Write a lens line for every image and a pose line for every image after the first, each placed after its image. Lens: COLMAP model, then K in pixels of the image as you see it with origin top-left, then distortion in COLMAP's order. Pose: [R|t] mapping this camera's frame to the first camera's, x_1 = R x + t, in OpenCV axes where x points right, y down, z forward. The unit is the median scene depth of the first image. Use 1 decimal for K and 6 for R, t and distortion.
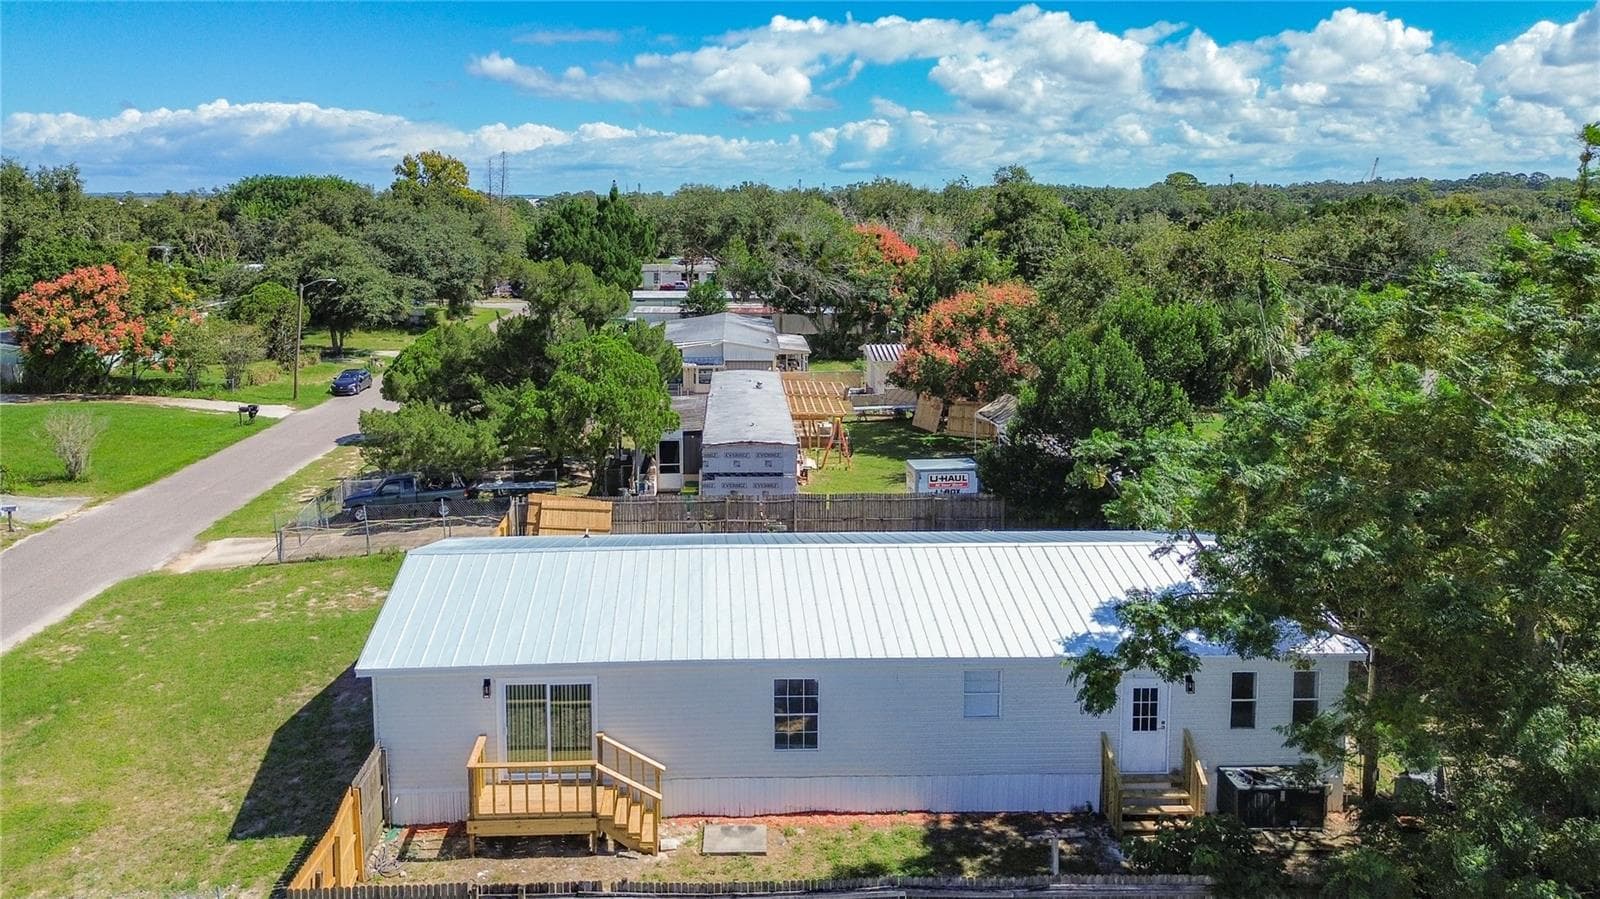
lens RADIAL K [[1153.9, 0, 747.6], [0, 1153.9, 381.6], [0, 0, 1]] dist [0.051797, 0.000196]
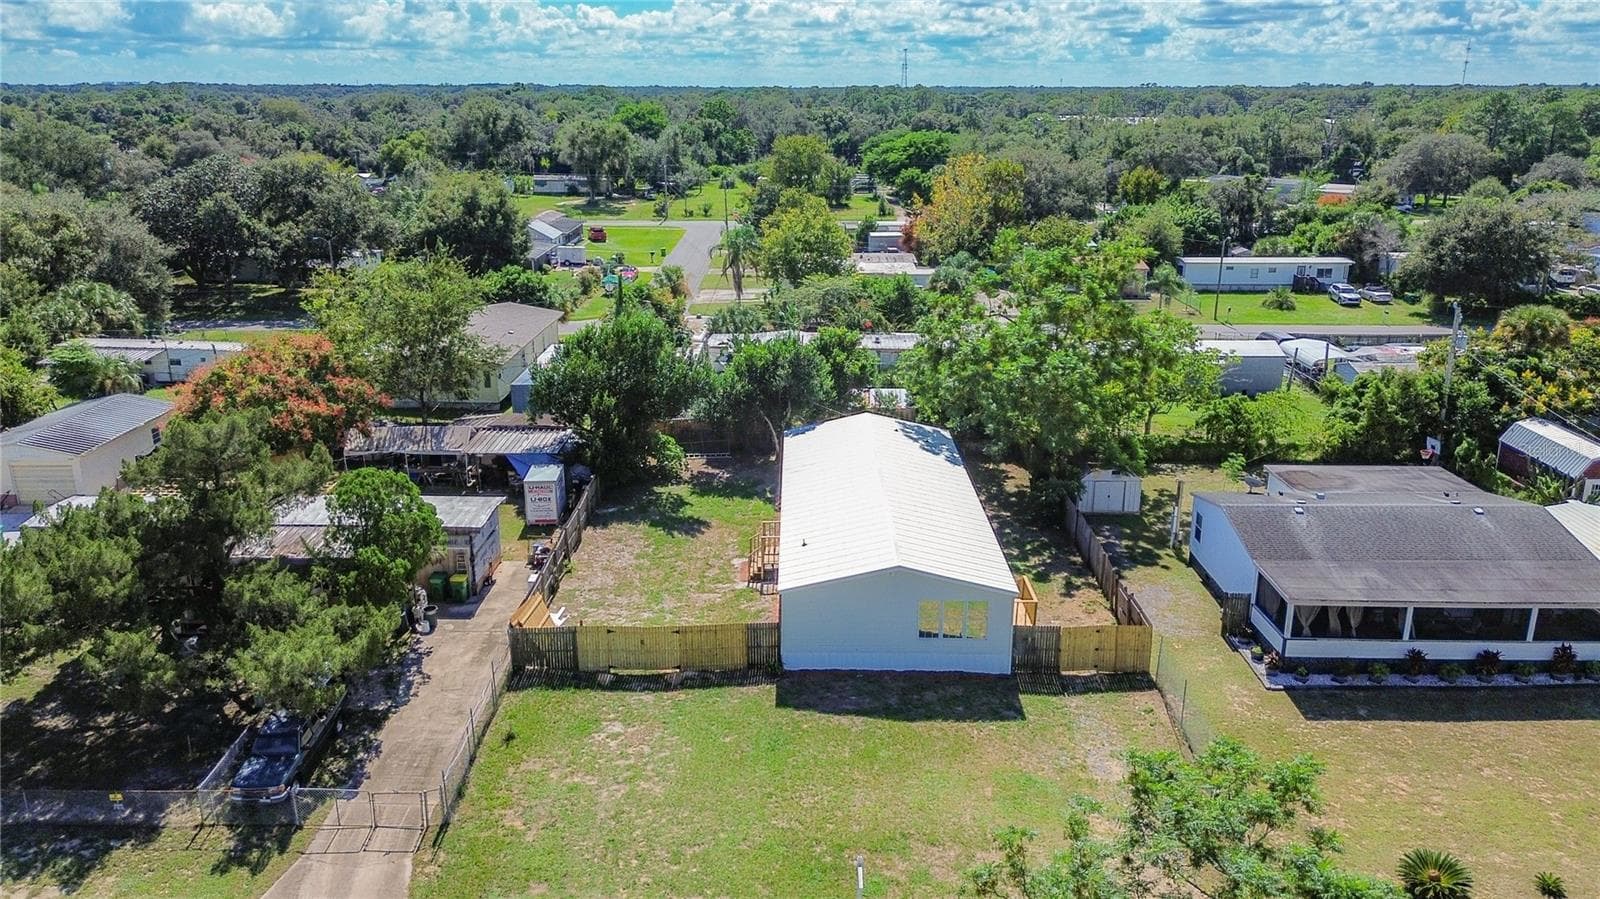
lens RADIAL K [[1154.6, 0, 799.4], [0, 1154.6, 423.0], [0, 0, 1]] dist [0.070050, -0.072803]
pose [[0.037558, -0.278189, 0.959792, -1.137422], [0.157318, 0.950139, 0.269235, -0.311467], [-0.986834, 0.140880, 0.079449, 0.647761]]
